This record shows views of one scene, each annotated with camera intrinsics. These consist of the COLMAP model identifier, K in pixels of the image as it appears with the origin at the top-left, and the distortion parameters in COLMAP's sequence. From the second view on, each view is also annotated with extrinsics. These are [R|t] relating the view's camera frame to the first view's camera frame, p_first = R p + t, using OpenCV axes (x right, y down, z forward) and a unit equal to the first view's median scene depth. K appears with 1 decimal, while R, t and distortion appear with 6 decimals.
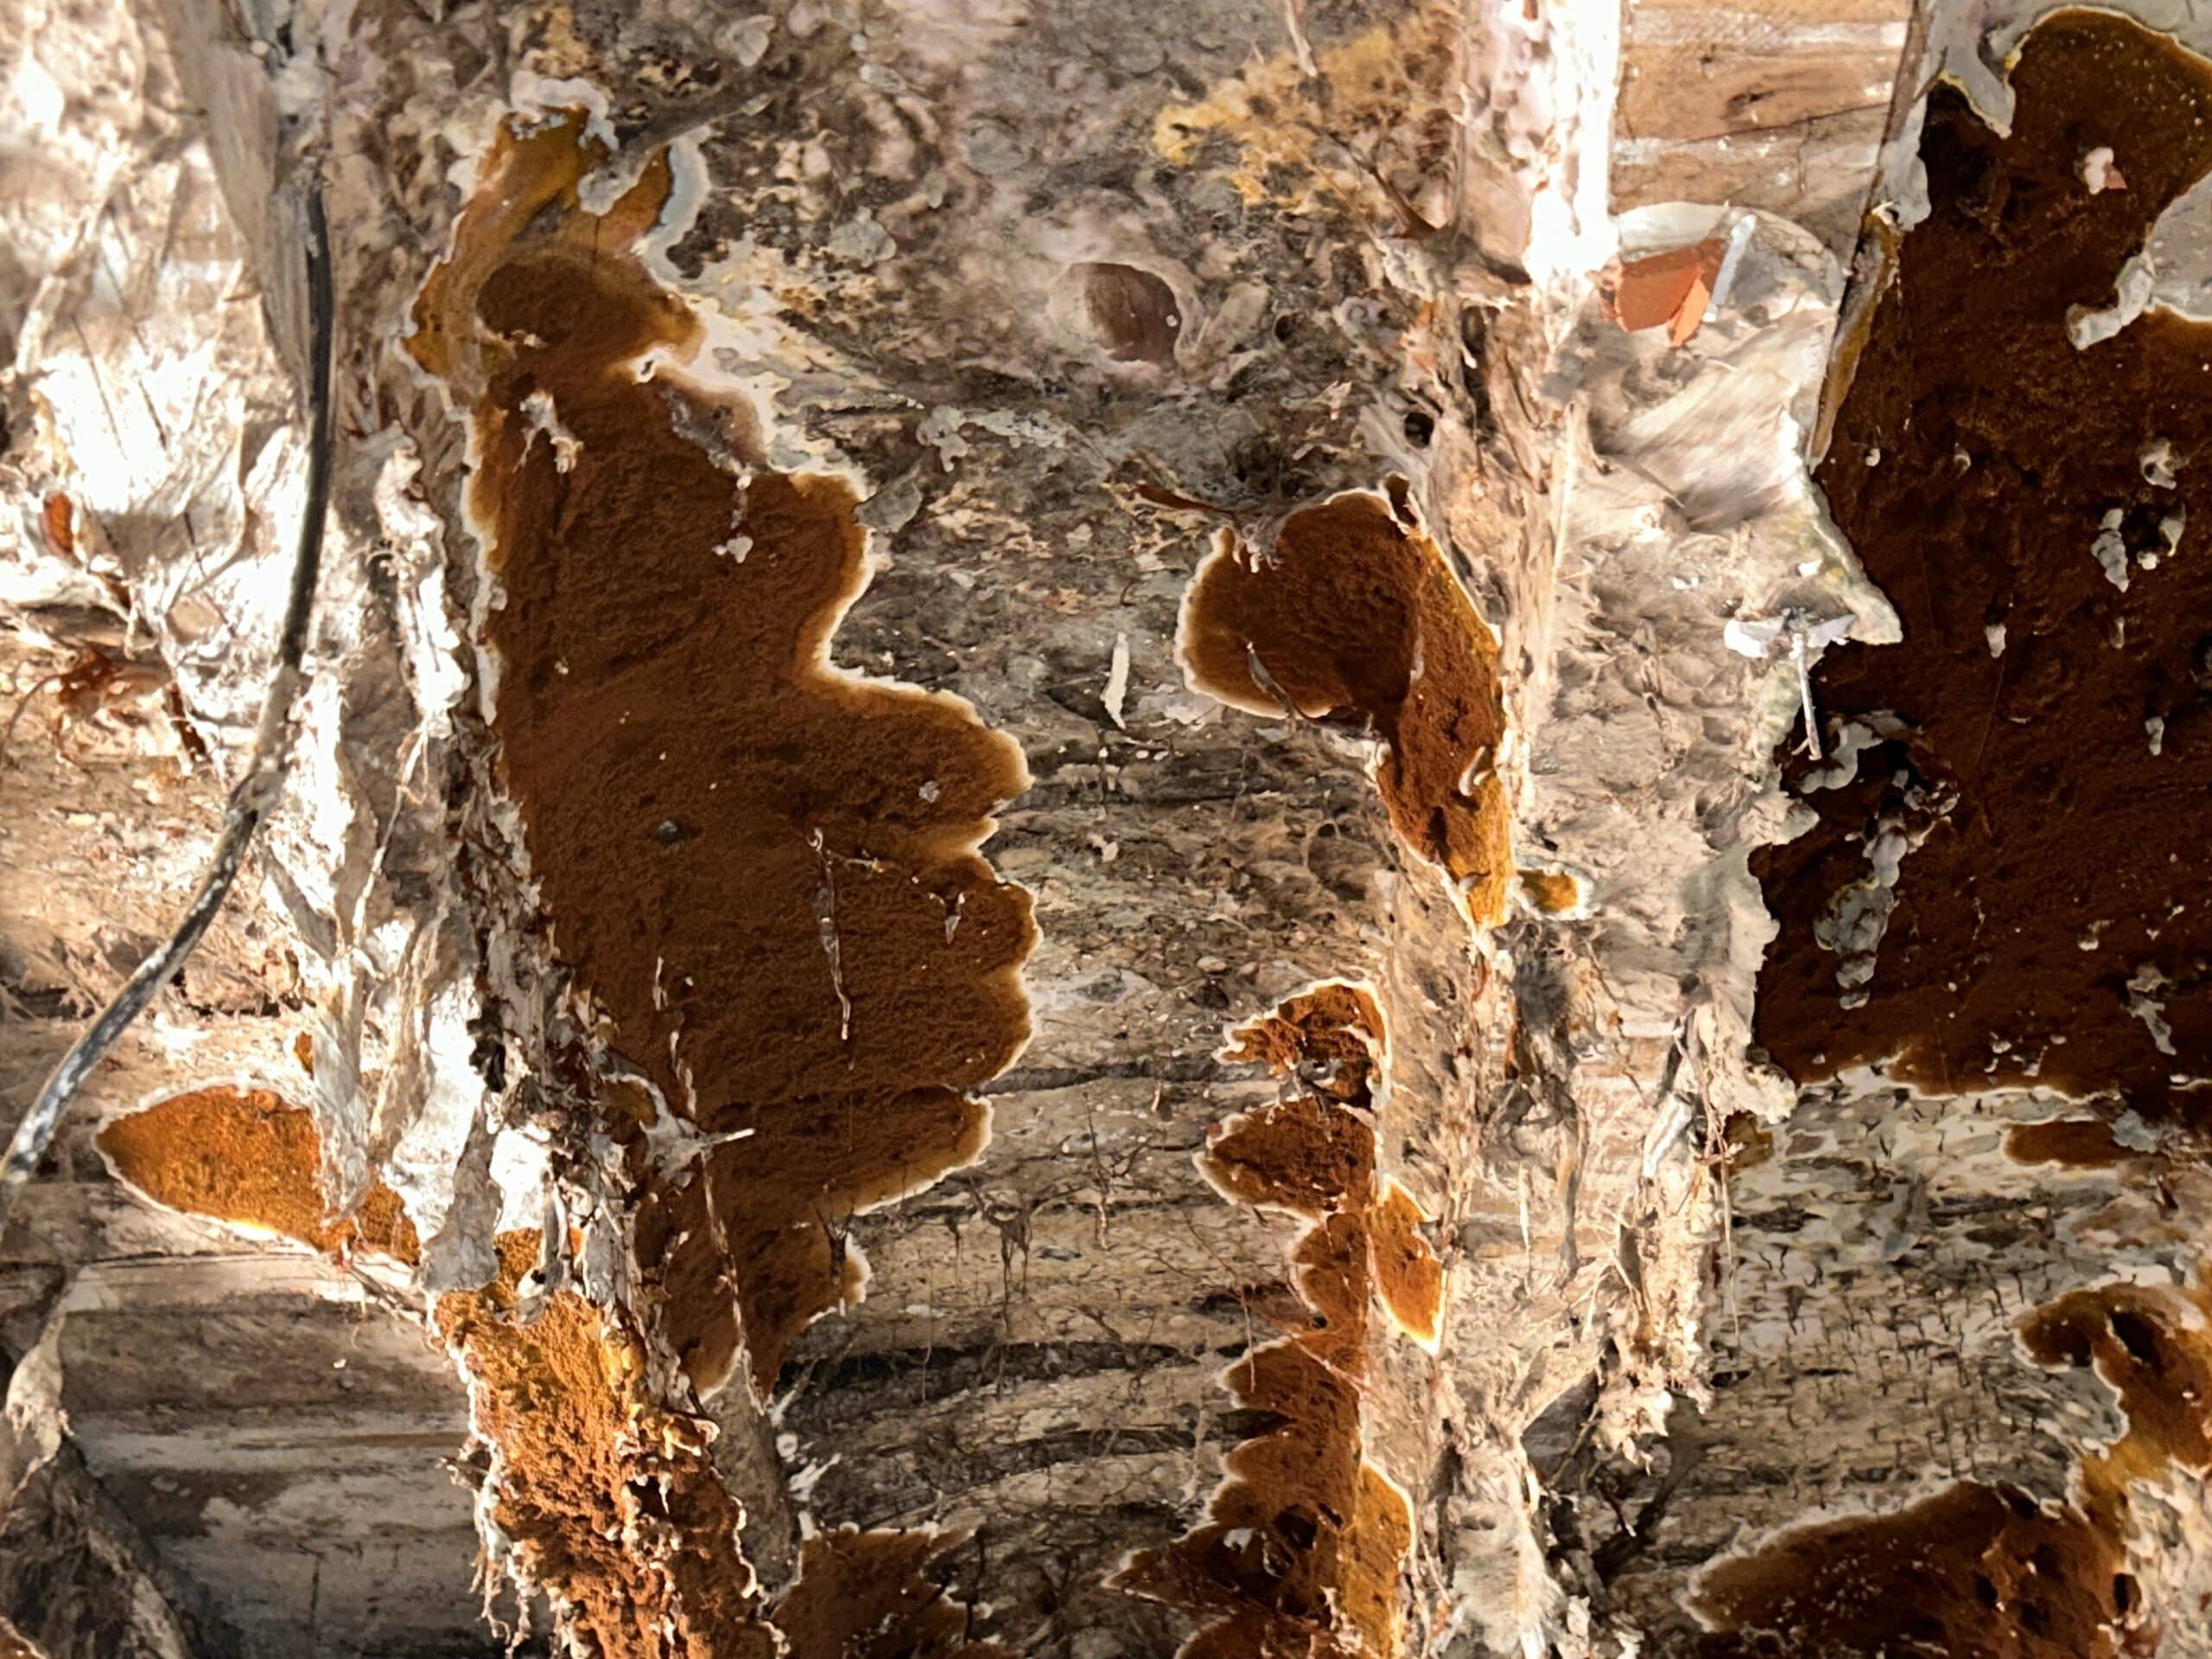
lens RADIAL K [[3231.5, 0, 1099.8], [0, 3231.5, 779.5], [0, 0, 1]] dist [0.228472, -0.881122]
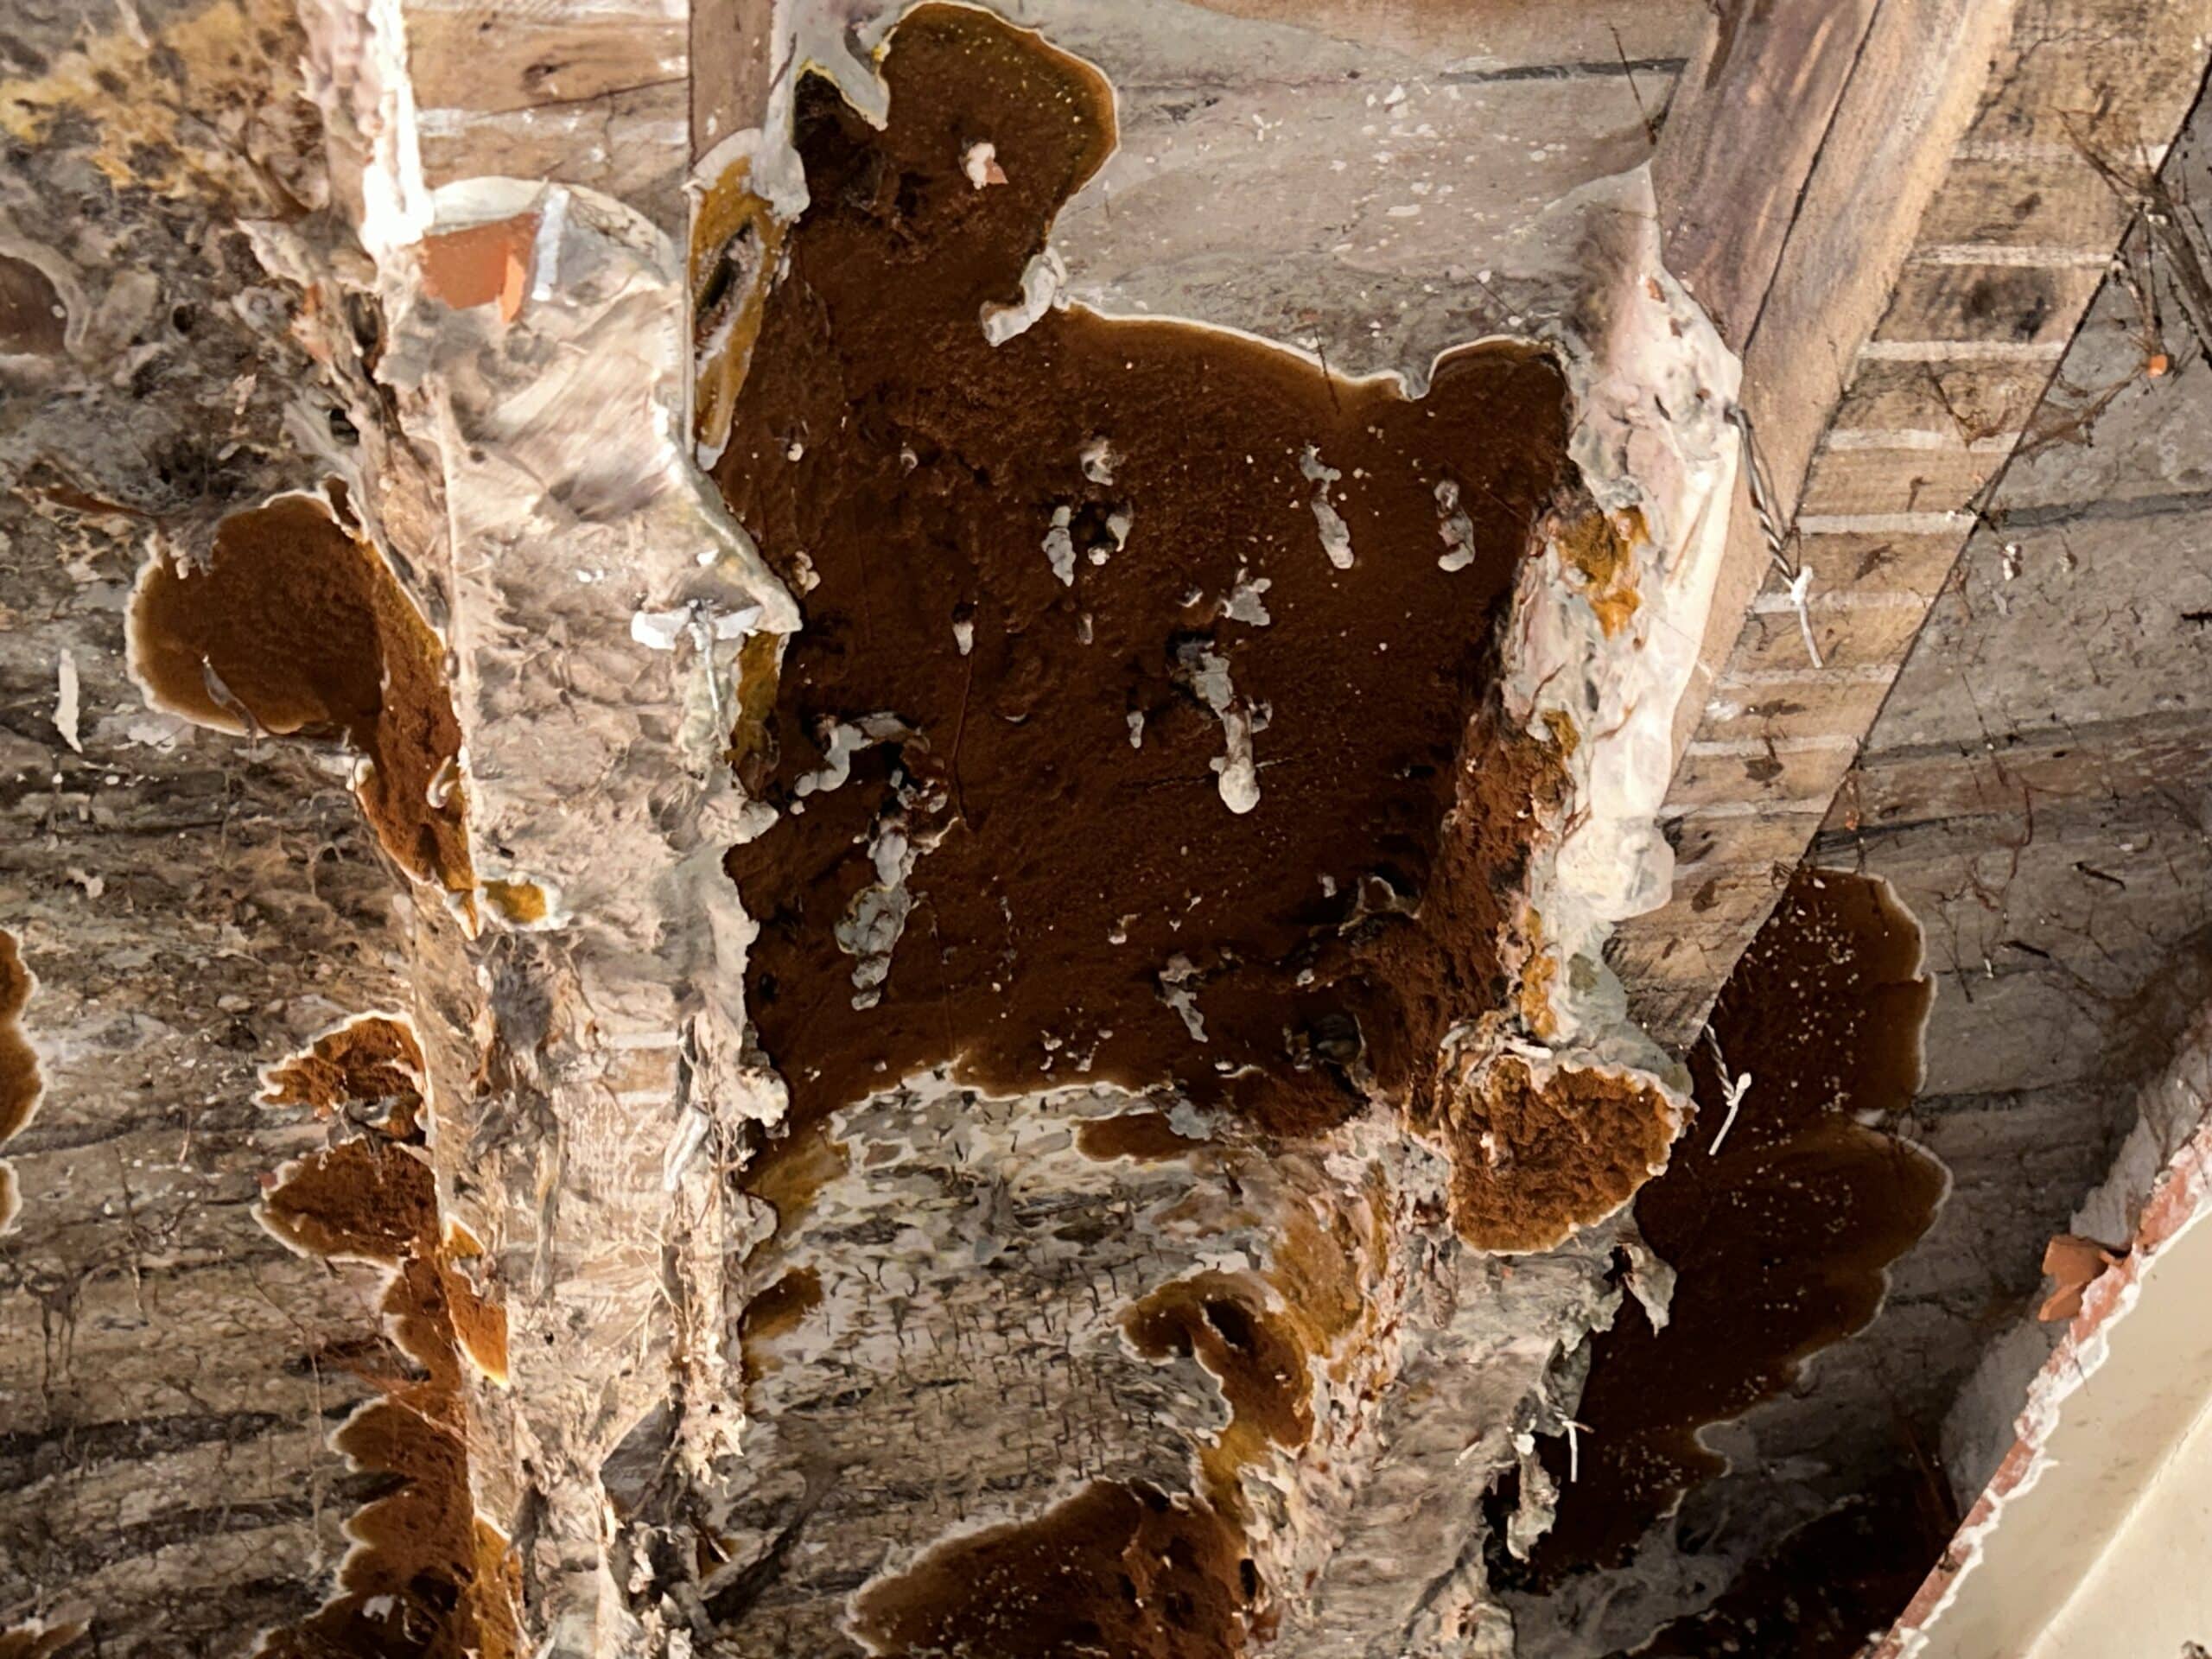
lens RADIAL K [[3231.5, 0, 1099.8], [0, 3231.5, 779.5], [0, 0, 1]] dist [0.228472, -0.881122]
pose [[0.976599, -0.033244, 0.212484, 0.101053], [0.037005, 0.999221, -0.013747, 0.017451], [-0.211862, 0.021288, 0.977068, 0.005450]]
